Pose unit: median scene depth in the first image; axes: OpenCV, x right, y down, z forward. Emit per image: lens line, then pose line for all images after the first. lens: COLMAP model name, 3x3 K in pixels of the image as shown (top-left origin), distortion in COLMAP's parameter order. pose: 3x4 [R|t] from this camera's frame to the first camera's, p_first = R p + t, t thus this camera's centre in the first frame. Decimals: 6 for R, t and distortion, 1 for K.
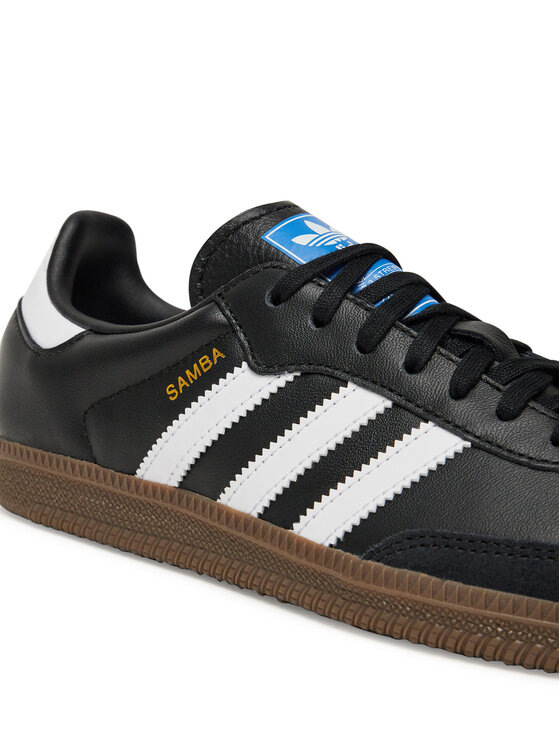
lens RADIAL K [[1327.5, 0, 280.0], [0, 1327.5, 373.0], [0, 0, 1]] dist [0.026970, -0.026775]
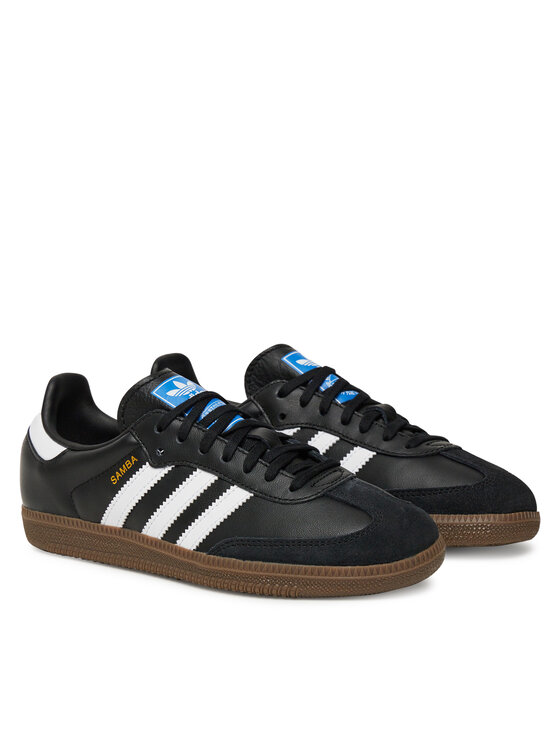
lens RADIAL K [[2194.3, 0, 280.0], [0, 2194.3, 373.0], [0, 0, 1]] dist [0.953523, -0.225769]
pose [[0.991342, -0.113631, -0.065798, 0.404528], [0.118210, 0.990485, 0.070476, -0.351288], [0.057163, -0.077644, 0.995341, -2.282783]]
